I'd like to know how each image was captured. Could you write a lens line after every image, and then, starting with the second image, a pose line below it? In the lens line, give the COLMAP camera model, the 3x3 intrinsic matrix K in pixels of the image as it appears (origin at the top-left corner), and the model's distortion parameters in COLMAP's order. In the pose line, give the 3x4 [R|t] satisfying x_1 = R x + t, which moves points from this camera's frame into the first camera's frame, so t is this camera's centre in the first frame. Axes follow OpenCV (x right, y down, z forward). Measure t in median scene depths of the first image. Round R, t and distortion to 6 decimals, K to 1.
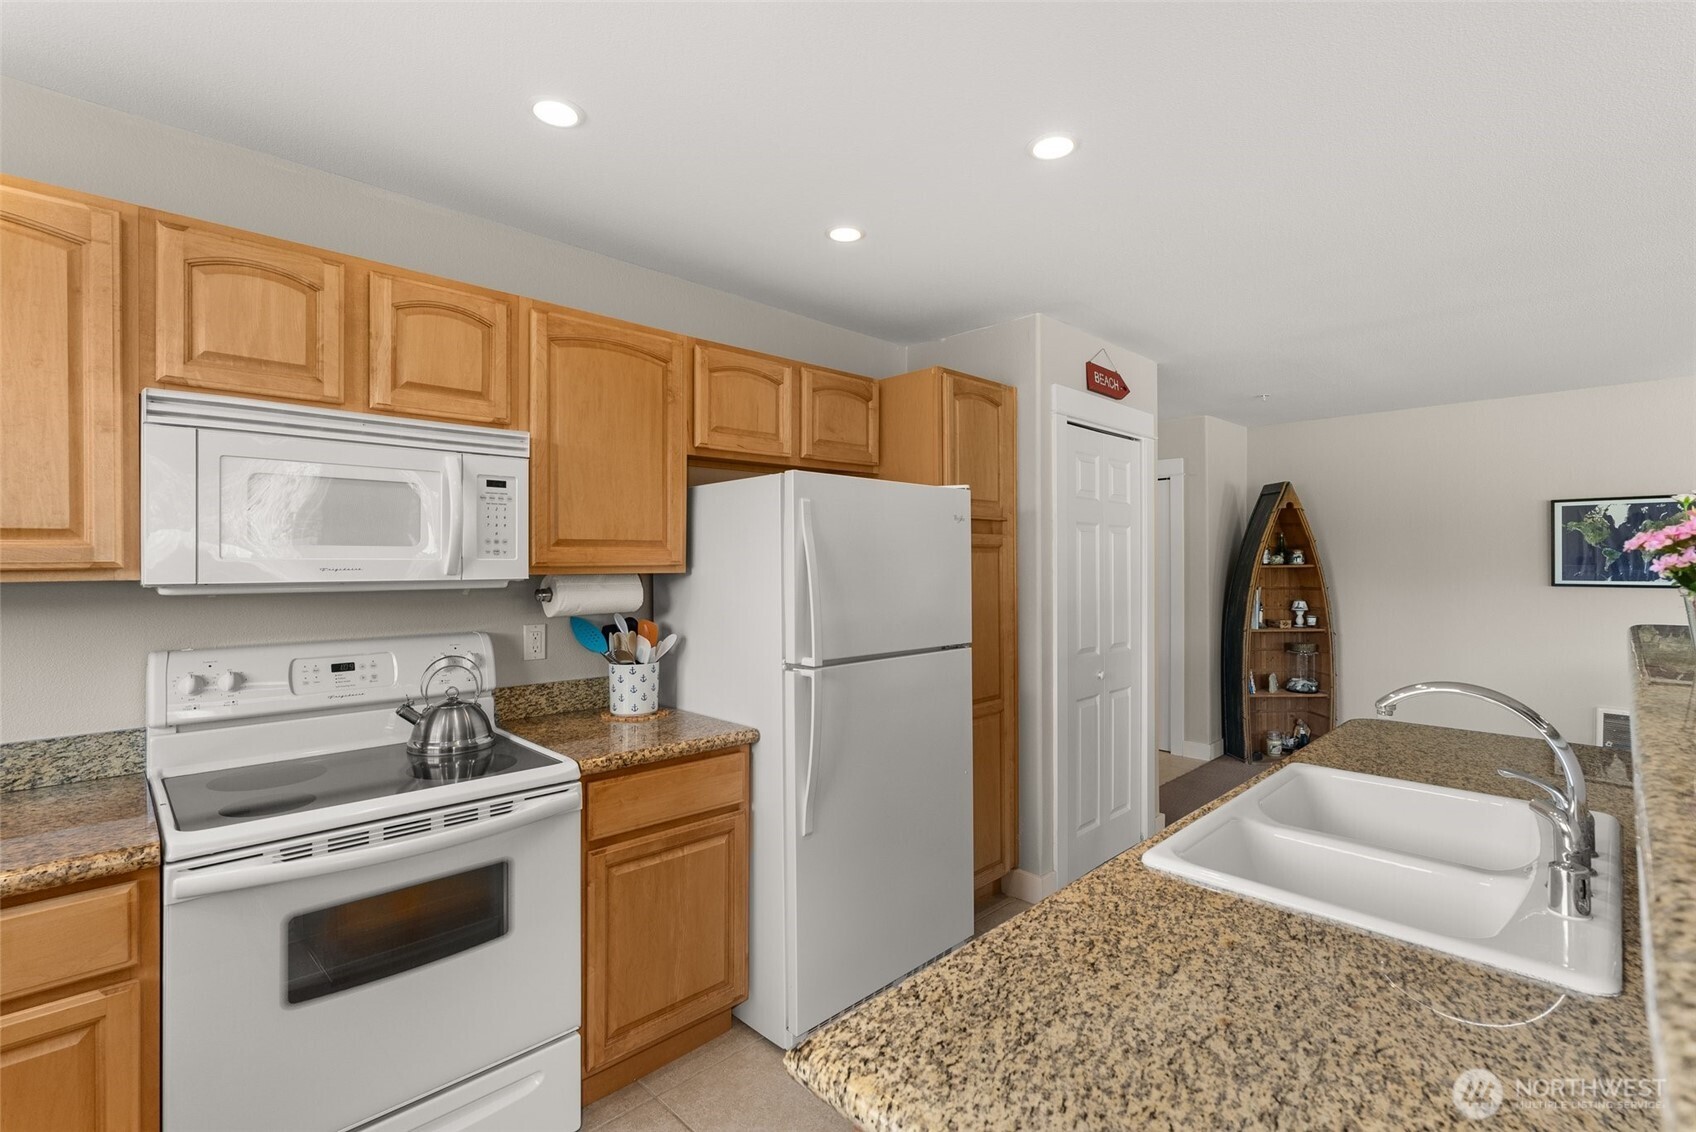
lens RADIAL K [[769.5, 0, 844.2], [0, 769.5, 556.1], [0, 0, 1]] dist [-0.004504, 0.000347]
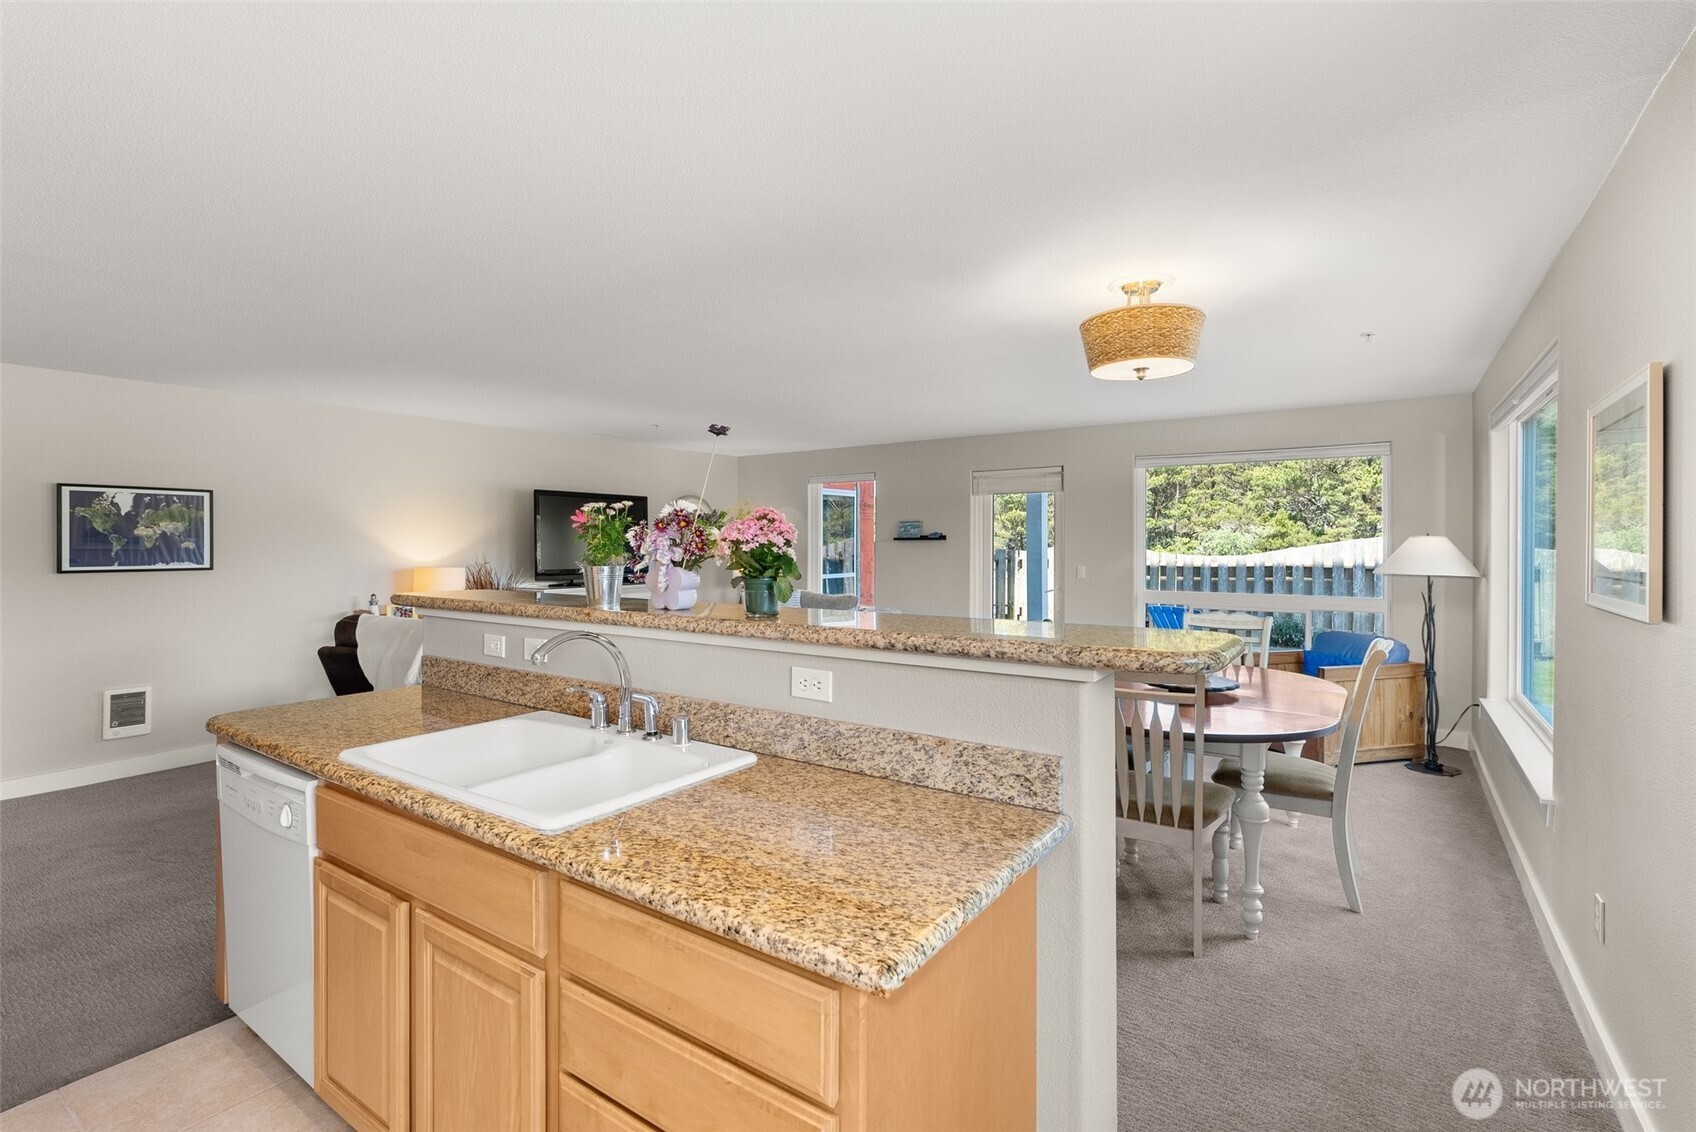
lens RADIAL K [[773.5, 0, 845.7], [0, 773.5, 547.1], [0, 0, 1]] dist [-0.002922, 0.000798]
pose [[-0.184675, -0.003816, 0.982792, -0.470055], [-0.003523, 0.999989, 0.003221, -0.000011], [-0.982793, -0.002867, -0.184686, 0.502459]]
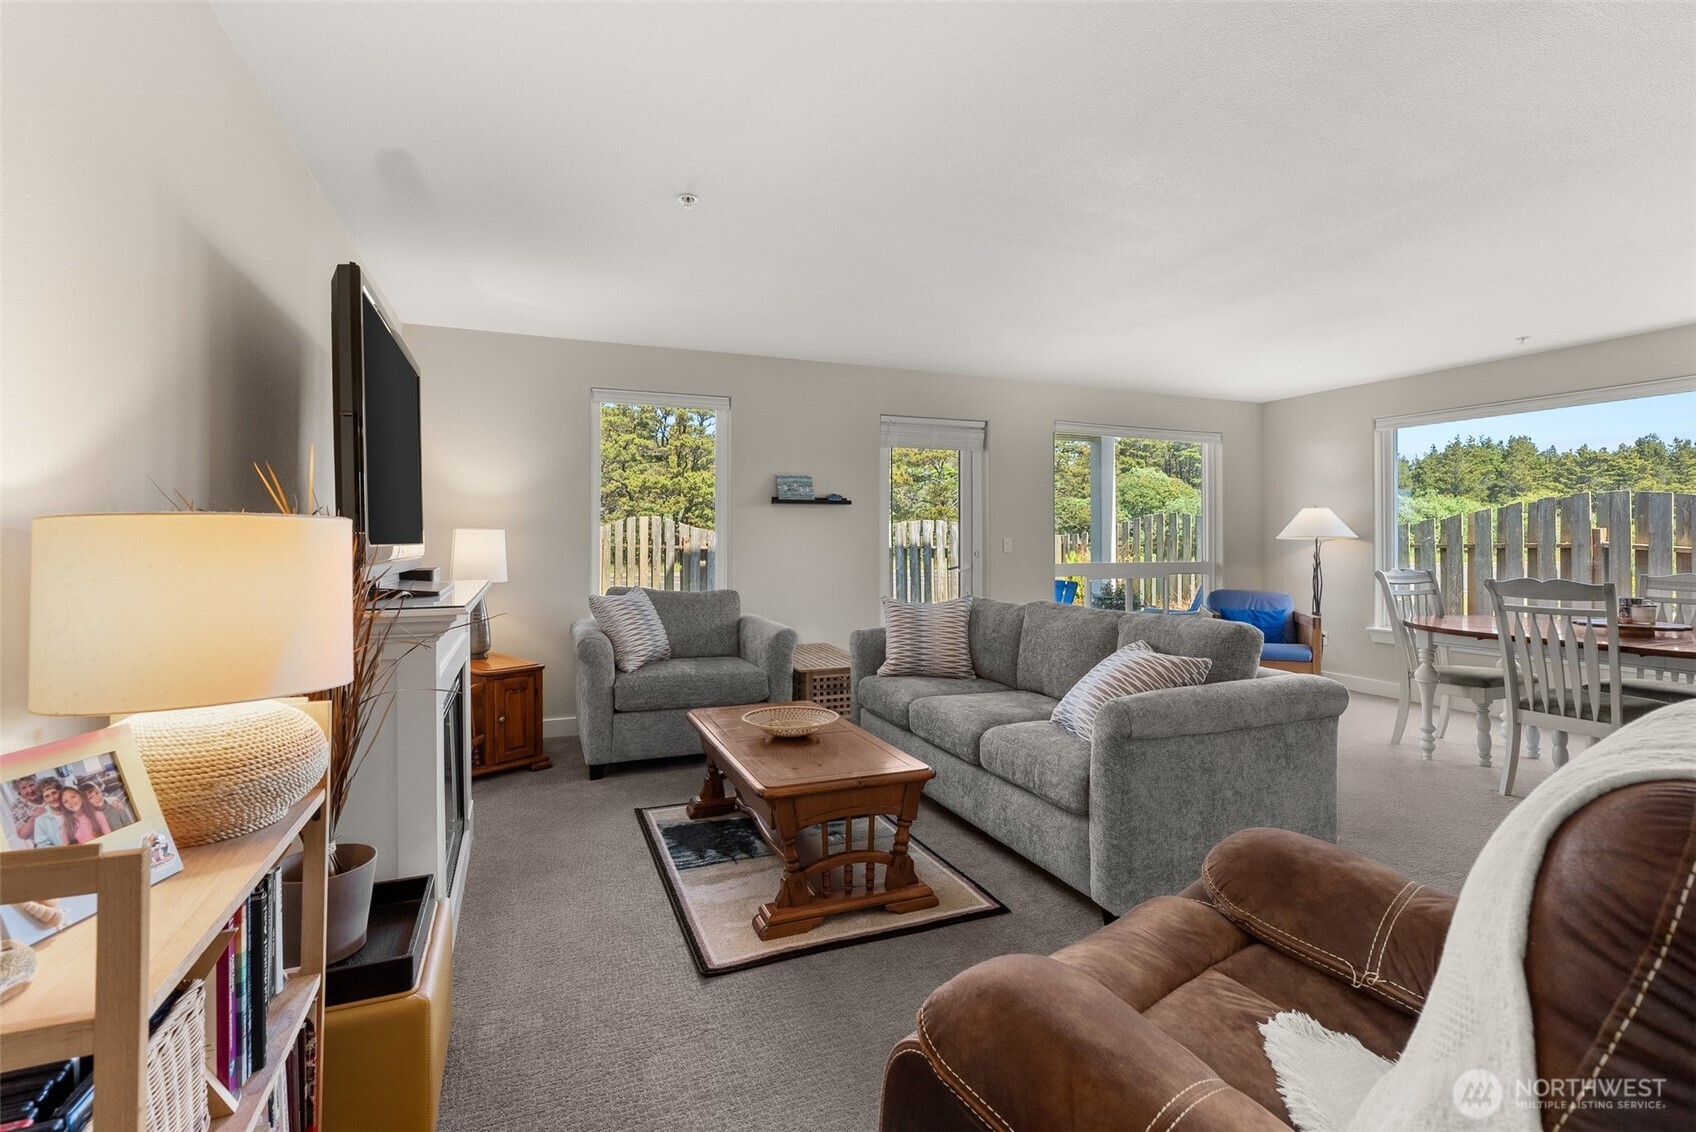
lens RADIAL K [[773.6, 0, 849.1], [0, 773.6, 540.7], [0, 0, 1]] dist [-0.001595, 0.000086]
pose [[-0.925597, 0.001534, 0.378508, 2.151579], [0.000198, 0.999994, -0.003567, 0.112491], [-0.378511, -0.003226, -0.925591, 1.850375]]
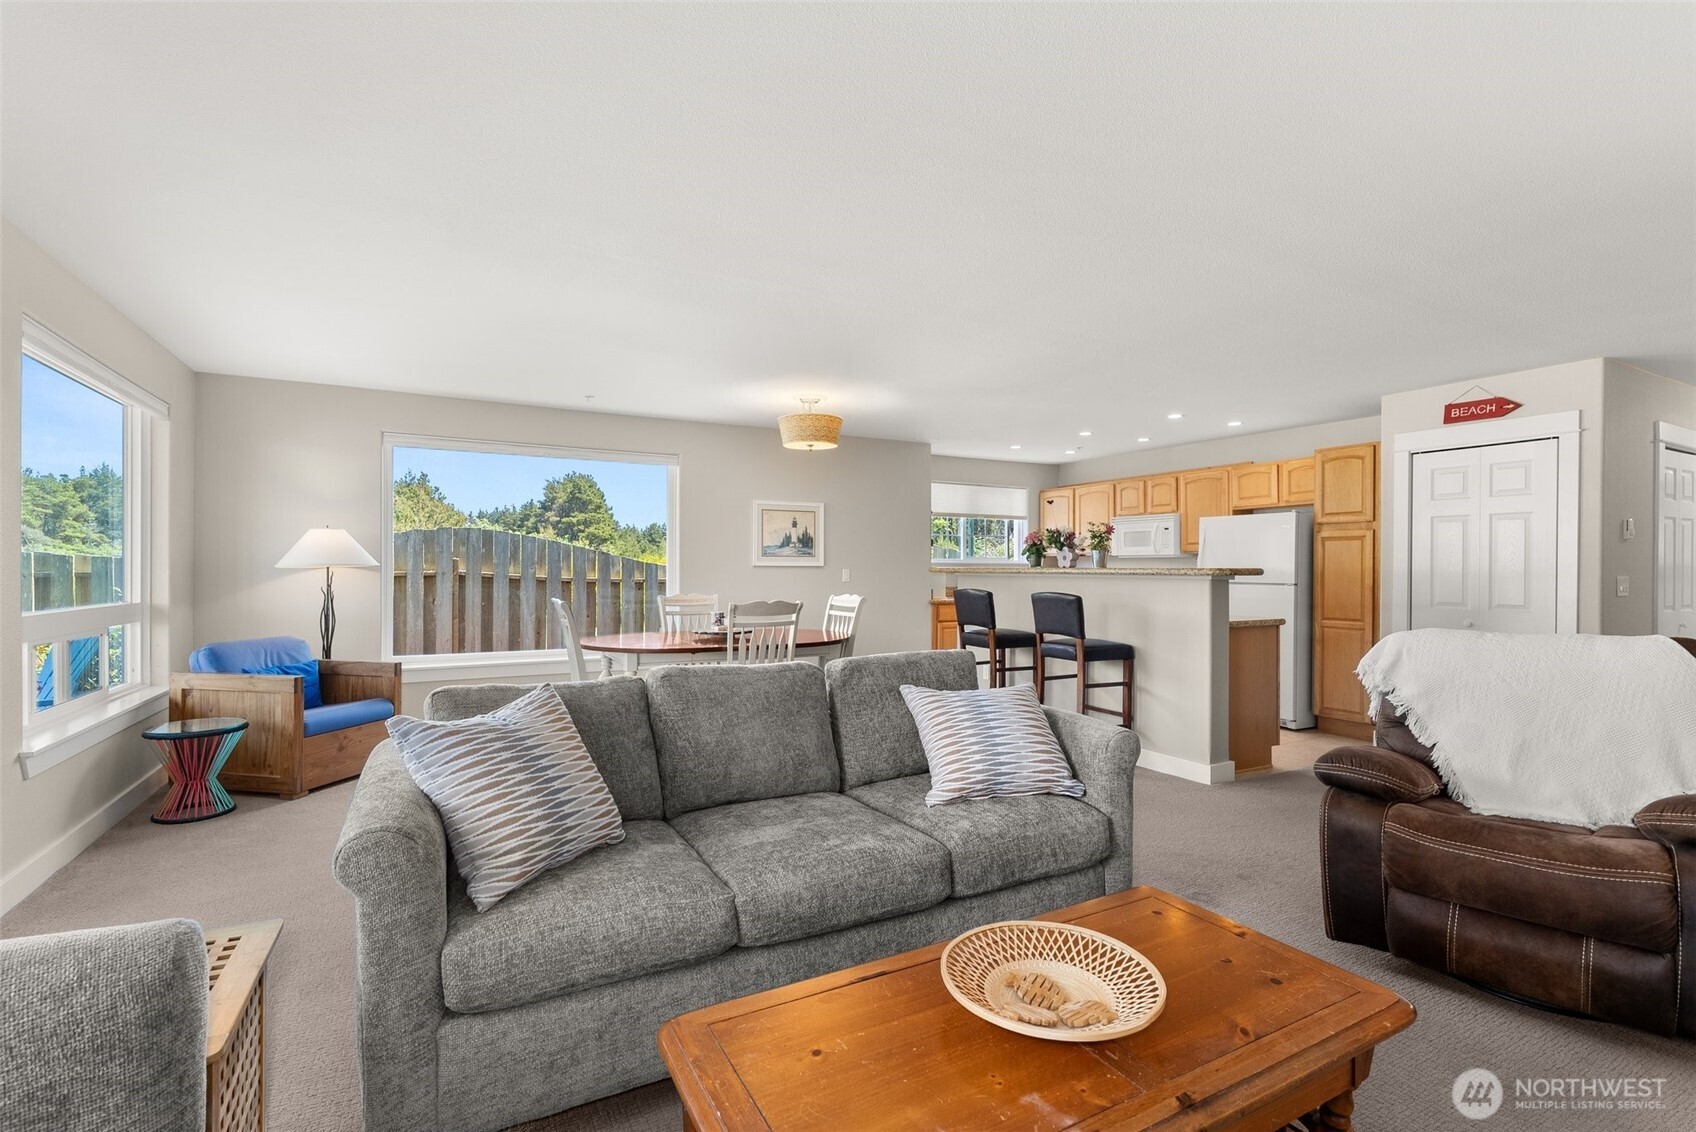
lens RADIAL K [[773.8, 0, 846.2], [0, 773.8, 570.2], [0, 0, 1]] dist [-0.004640, -0.000042]
pose [[-0.280850, 0.002459, -0.959748, 3.516021], [-0.000084, 0.999997, 0.002586, 0.096305], [0.959752, 0.000807, -0.280849, 0.556115]]
